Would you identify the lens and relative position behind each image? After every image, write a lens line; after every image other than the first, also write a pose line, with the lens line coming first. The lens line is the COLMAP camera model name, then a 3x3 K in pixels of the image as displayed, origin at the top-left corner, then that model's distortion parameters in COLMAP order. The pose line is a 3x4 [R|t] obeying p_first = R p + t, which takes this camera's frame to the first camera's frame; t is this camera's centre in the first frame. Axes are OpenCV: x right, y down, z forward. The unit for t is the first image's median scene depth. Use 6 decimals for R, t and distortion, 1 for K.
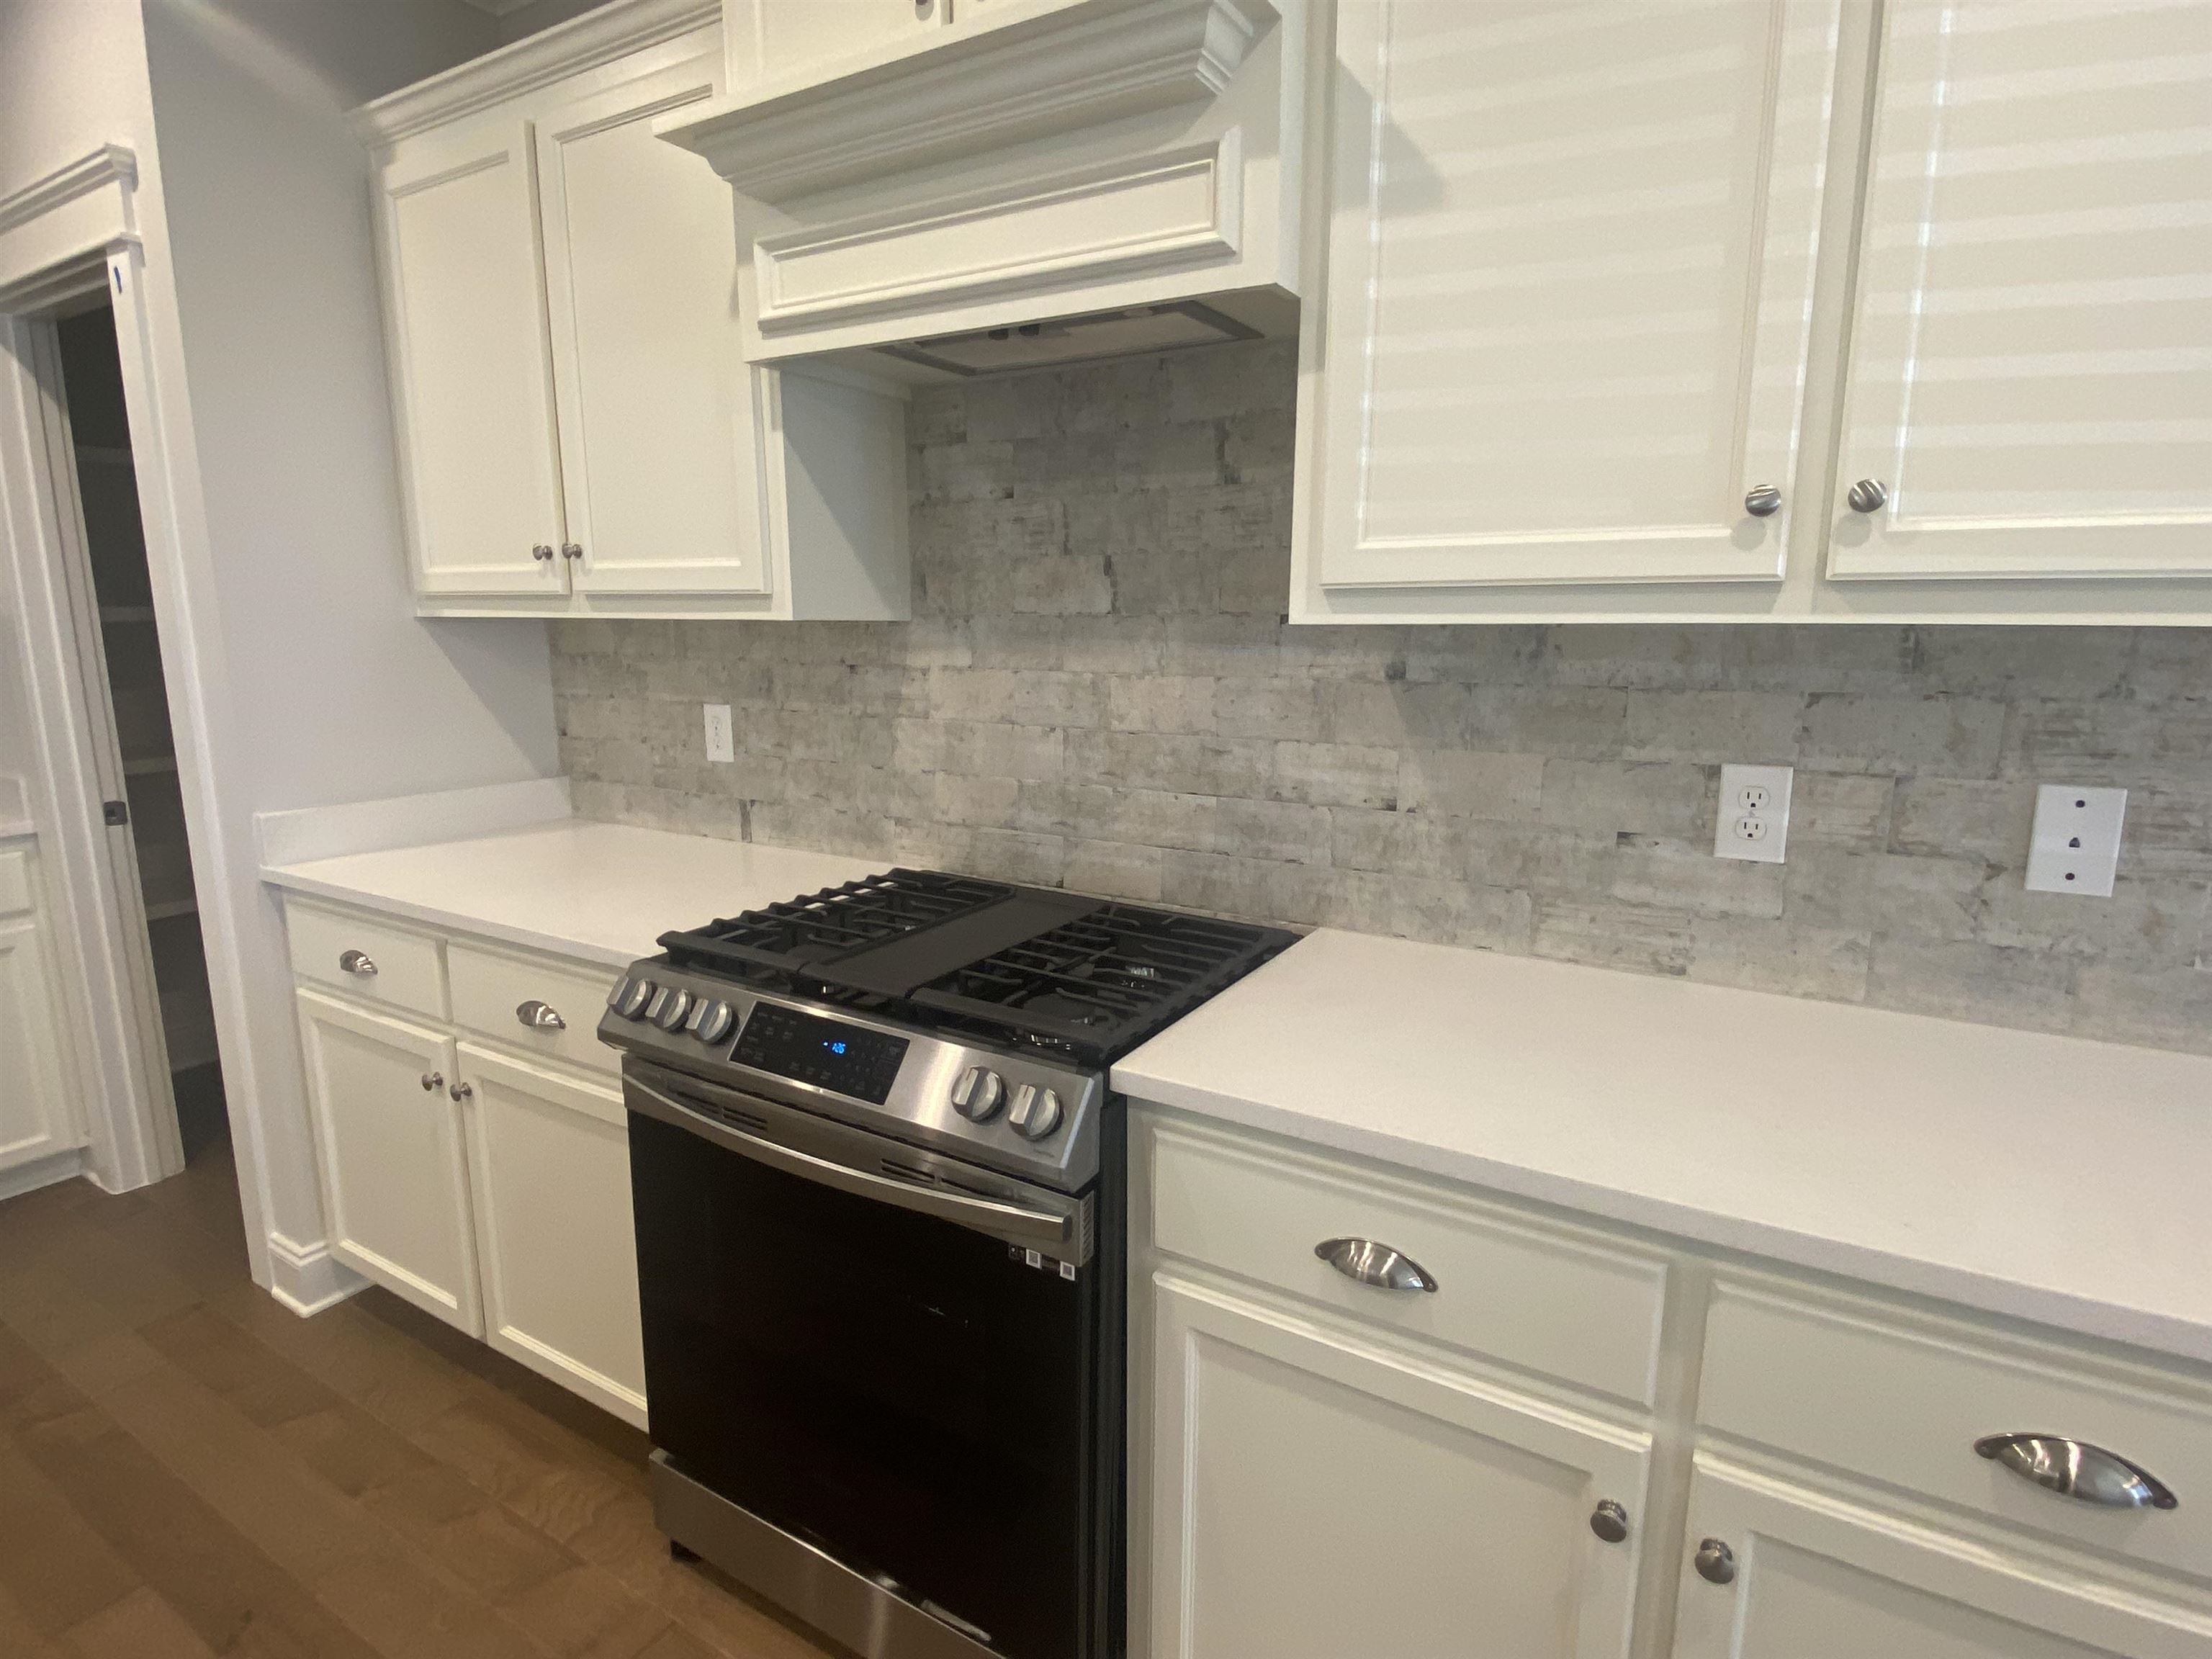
lens RADIAL K [[1138.3, 0, 1106.0], [0, 1138.3, 829.5], [0, 0, 1]] dist [0.039975, -0.037824]
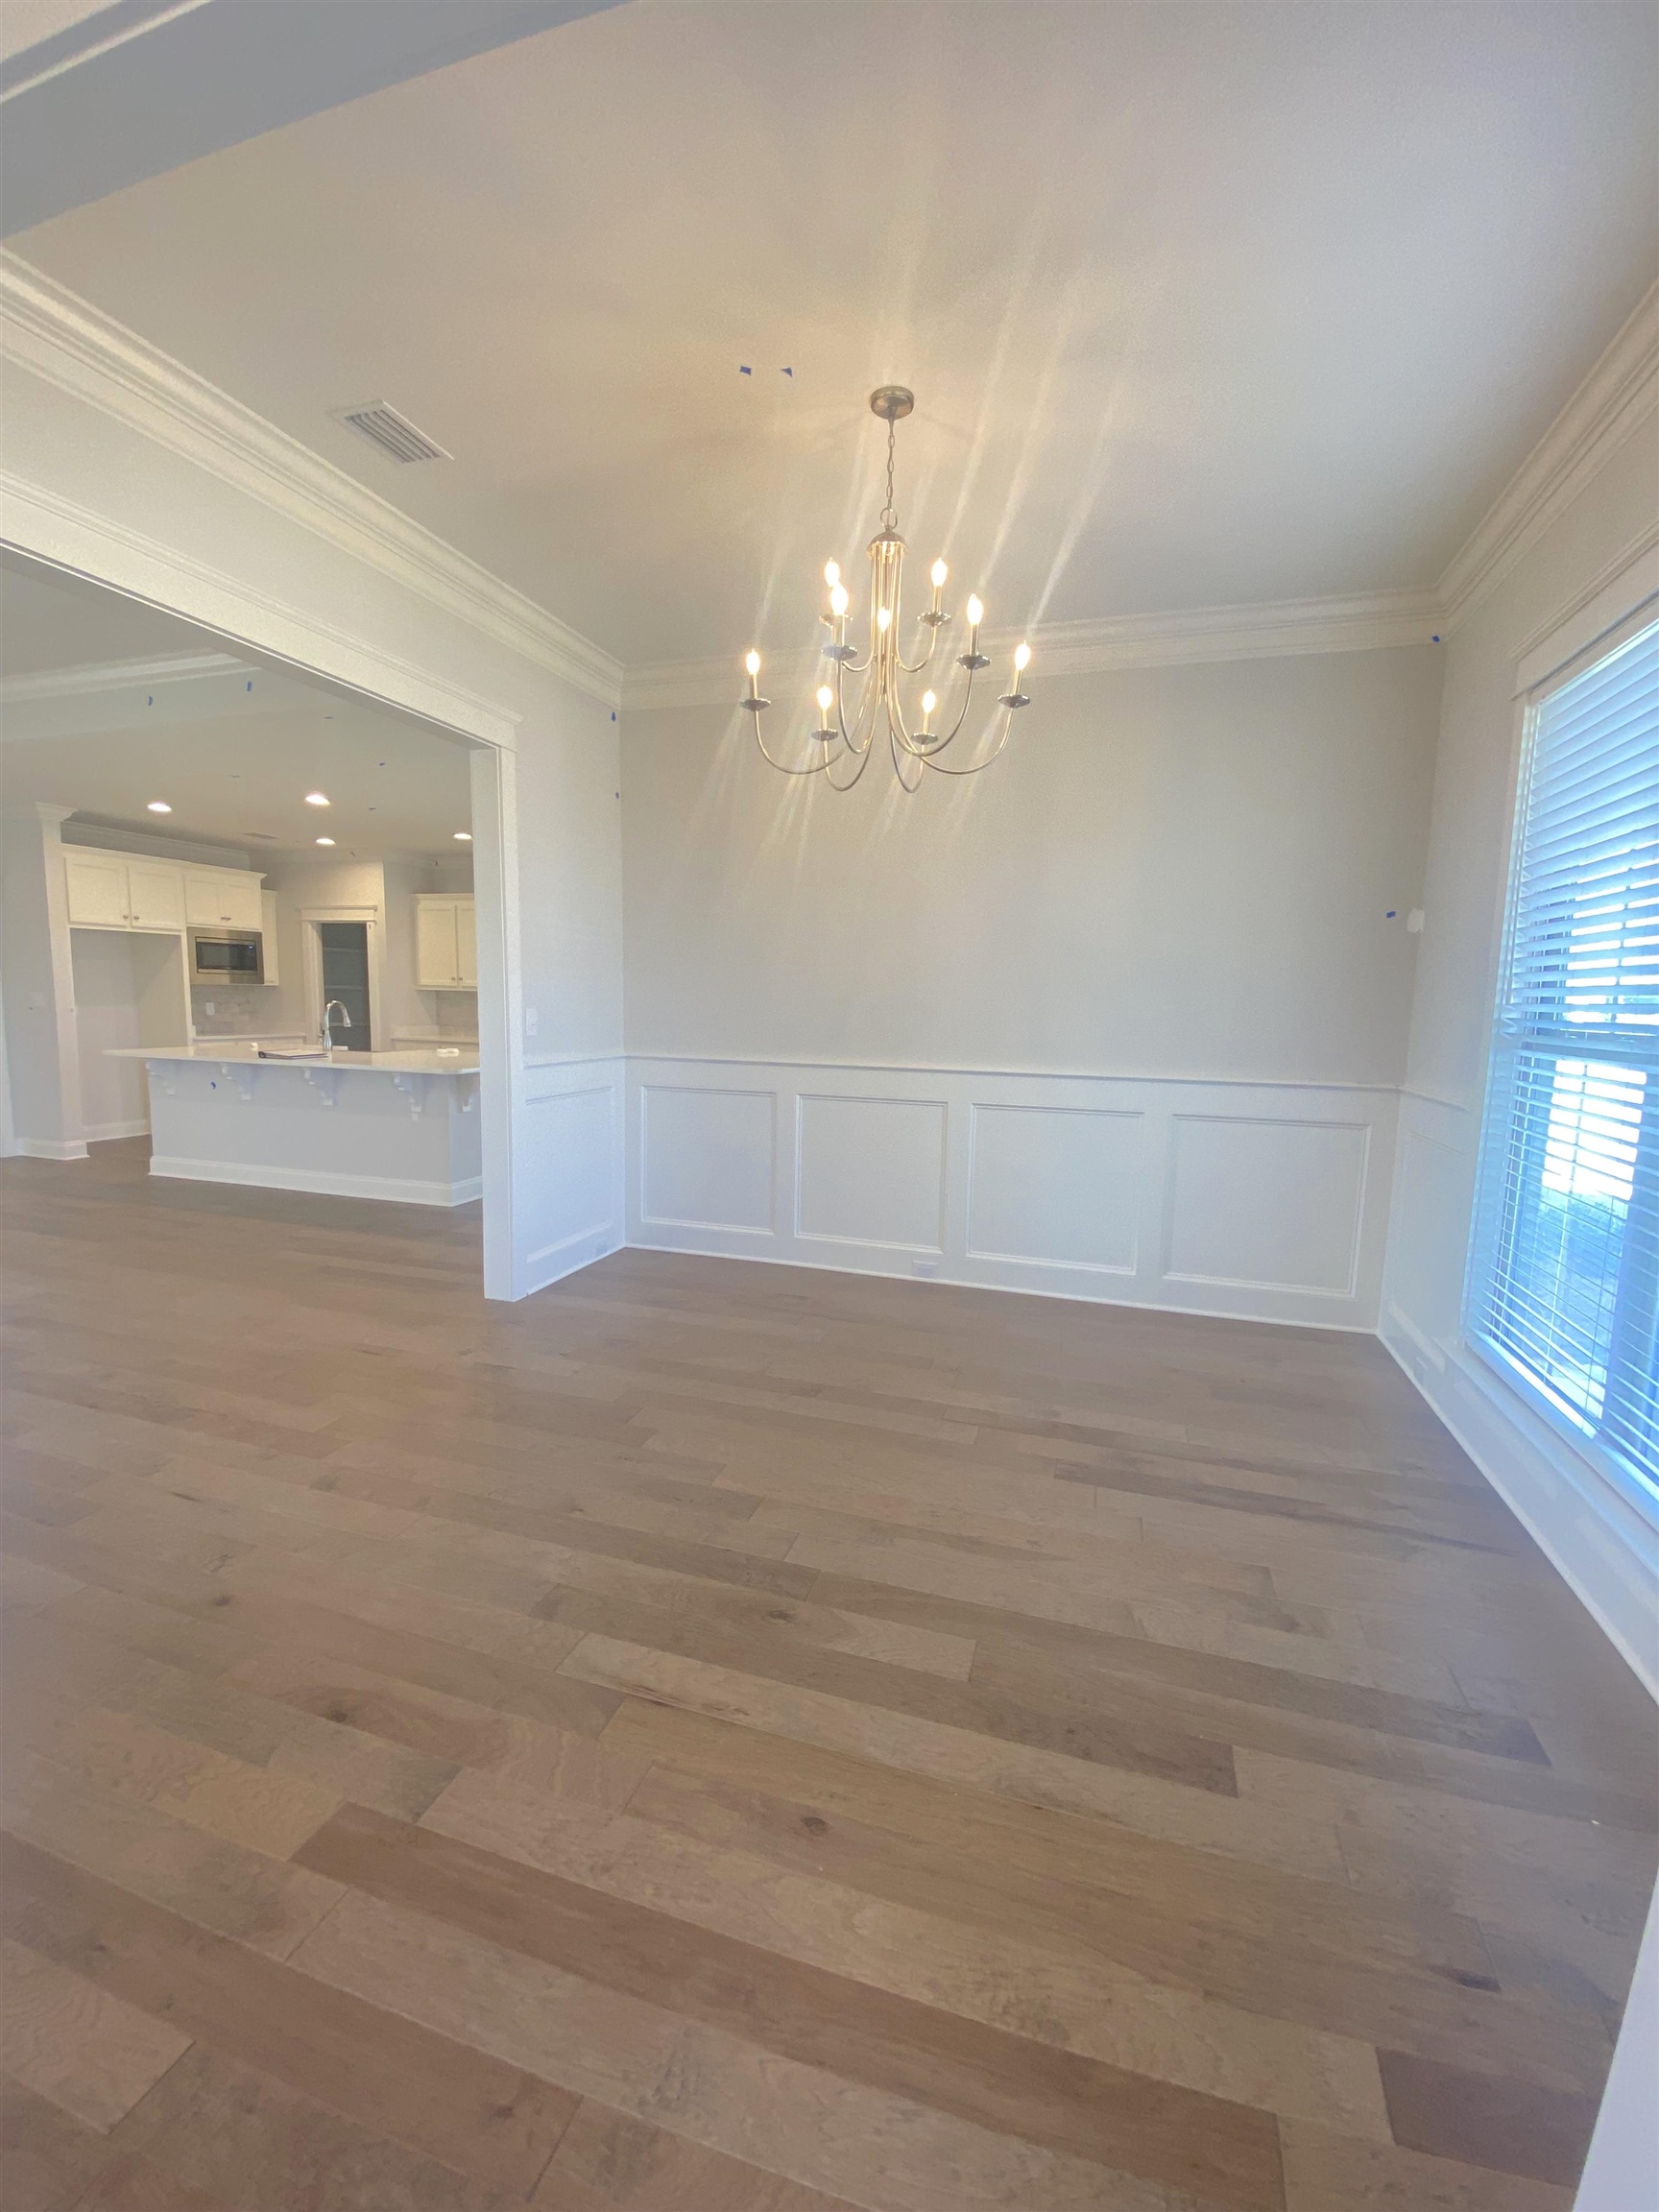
lens RADIAL K [[891.3, 0, 815.9], [0, 891.3, 1111.5], [0, 0, 1]] dist [0.020559, -0.019886]
pose [[0.974603, -0.006501, 0.223847, 0.321204], [0.020060, 0.998095, -0.058351, 0.863951], [-0.223041, 0.061360, 0.972876, -4.456707]]
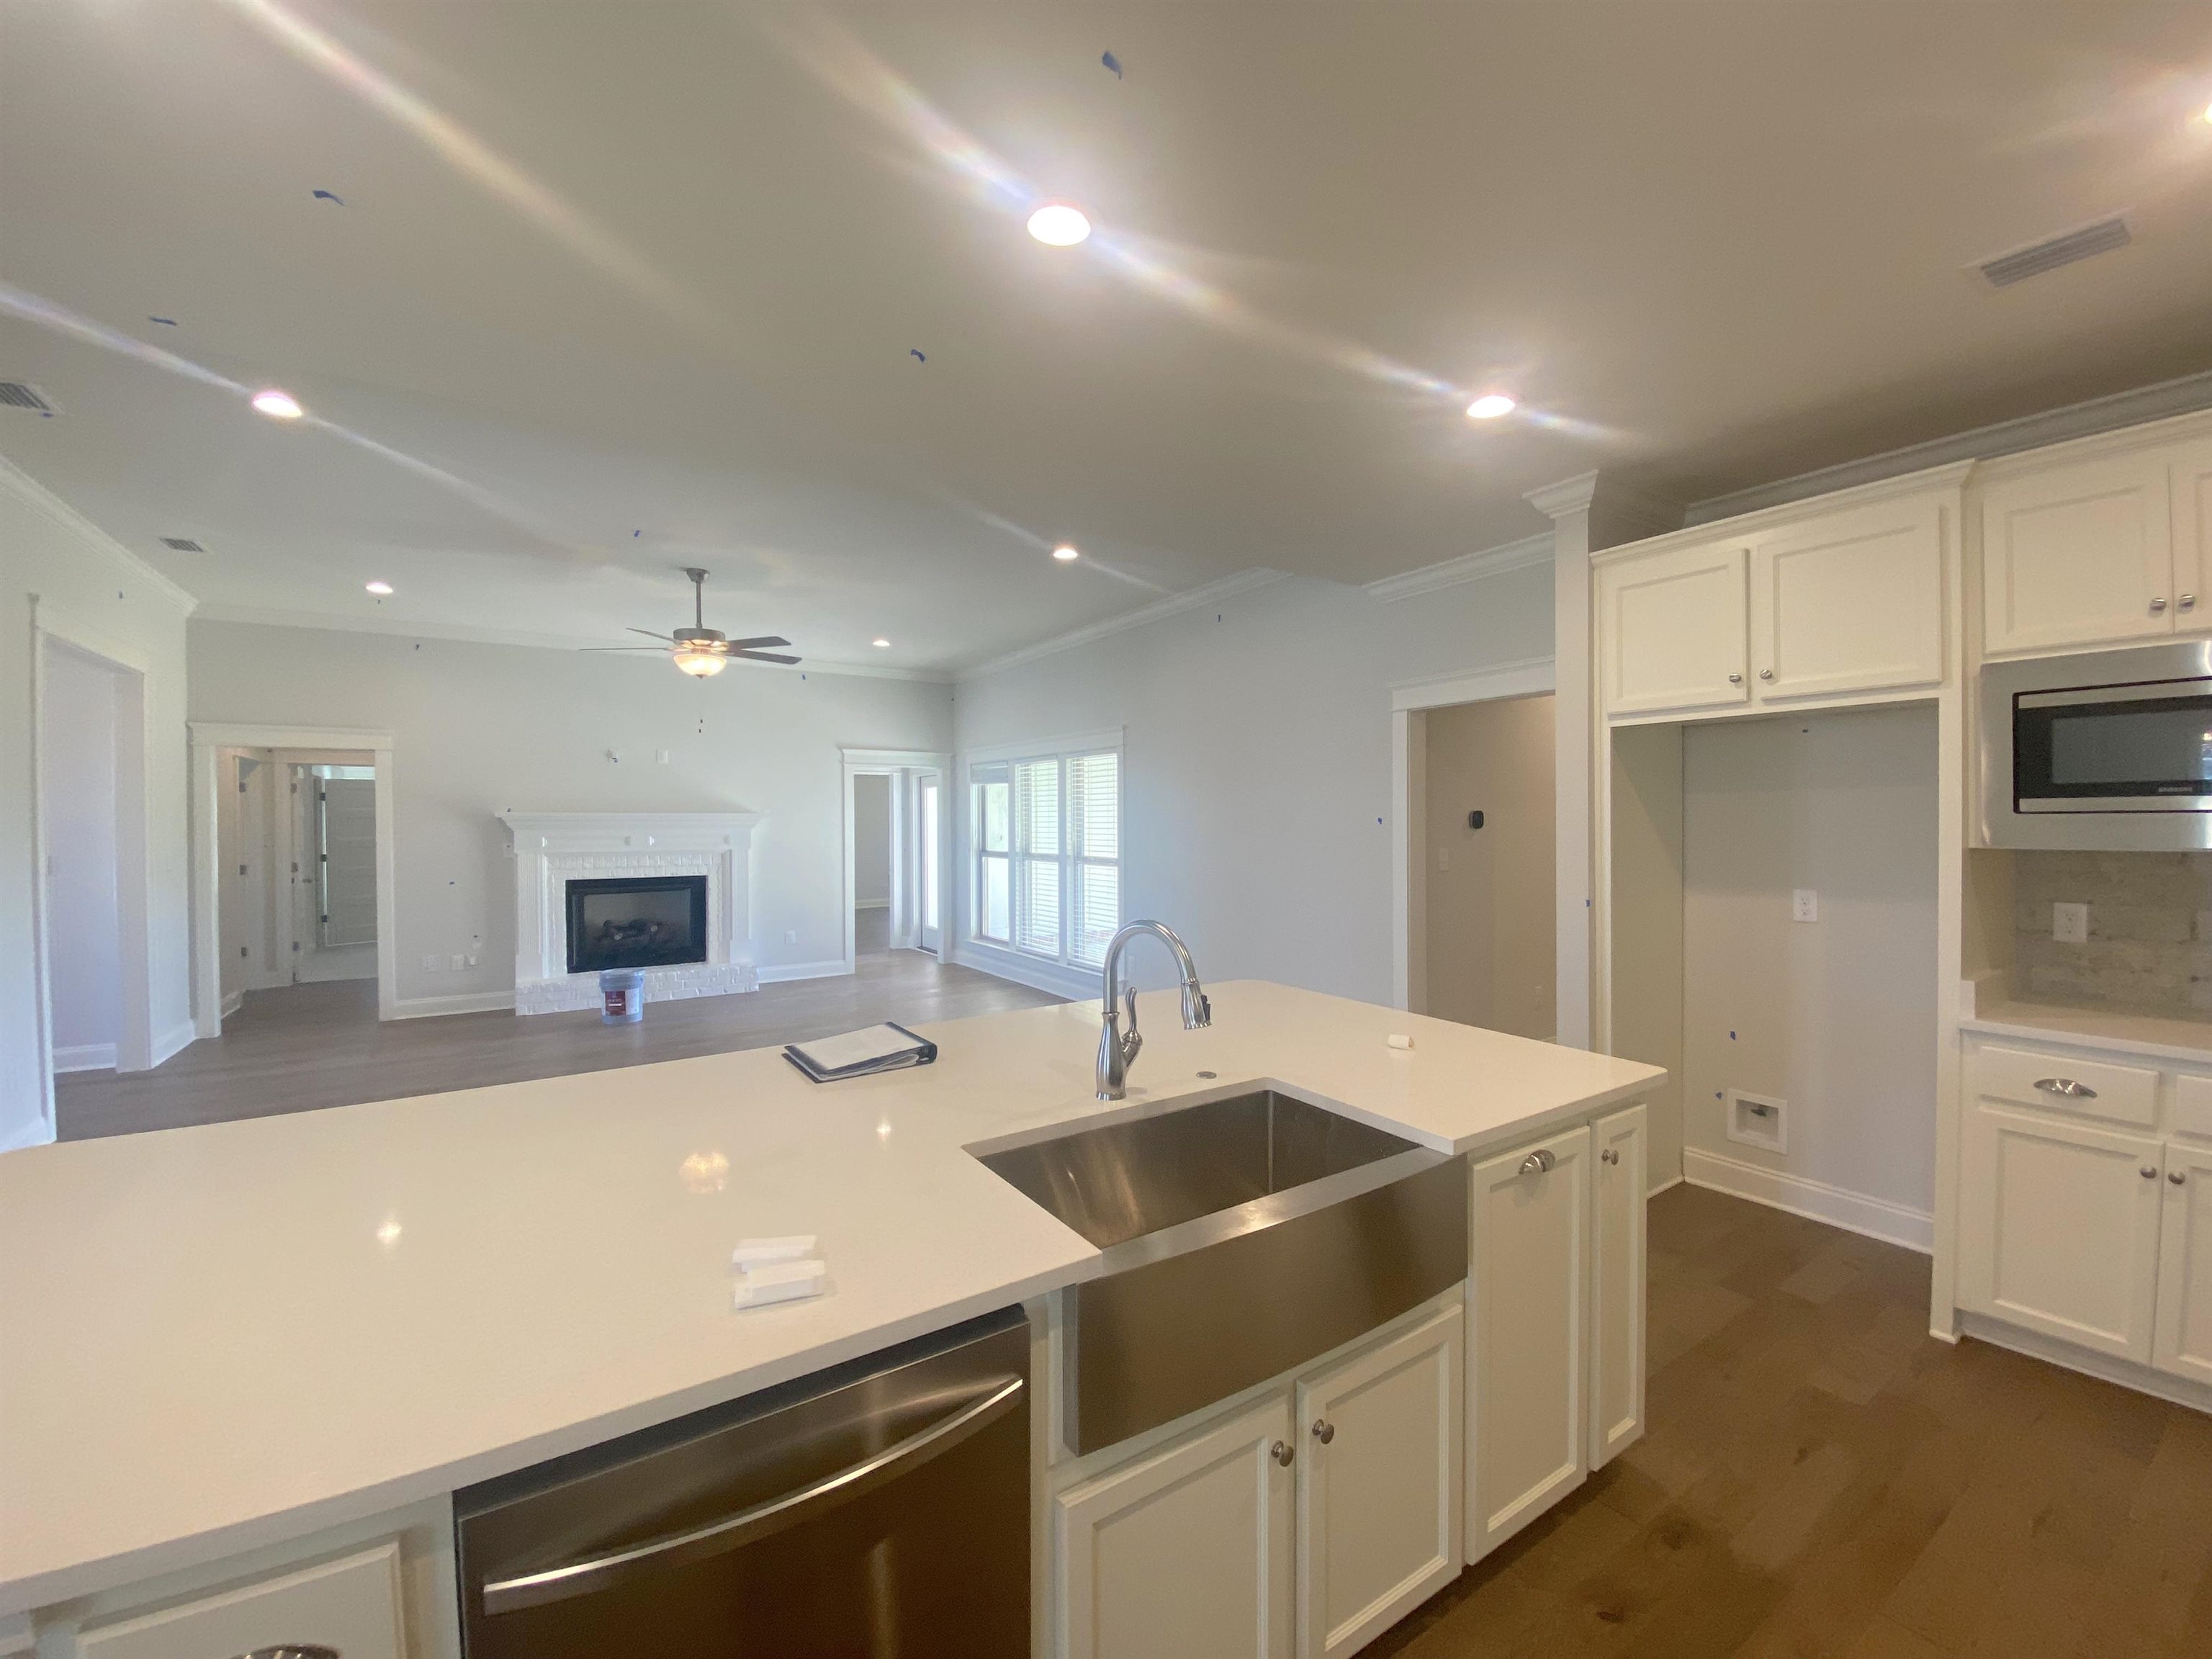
lens RADIAL K [[891.3, 0, 1104.3], [0, 891.3, 826.4], [0, 0, 1]] dist [0.020559, -0.019886]
pose [[-0.433174, 0.011021, -0.901243, 0.080243], [-0.162240, 0.982639, 0.089996, -0.117667], [0.886588, 0.185201, -0.423866, 0.344668]]
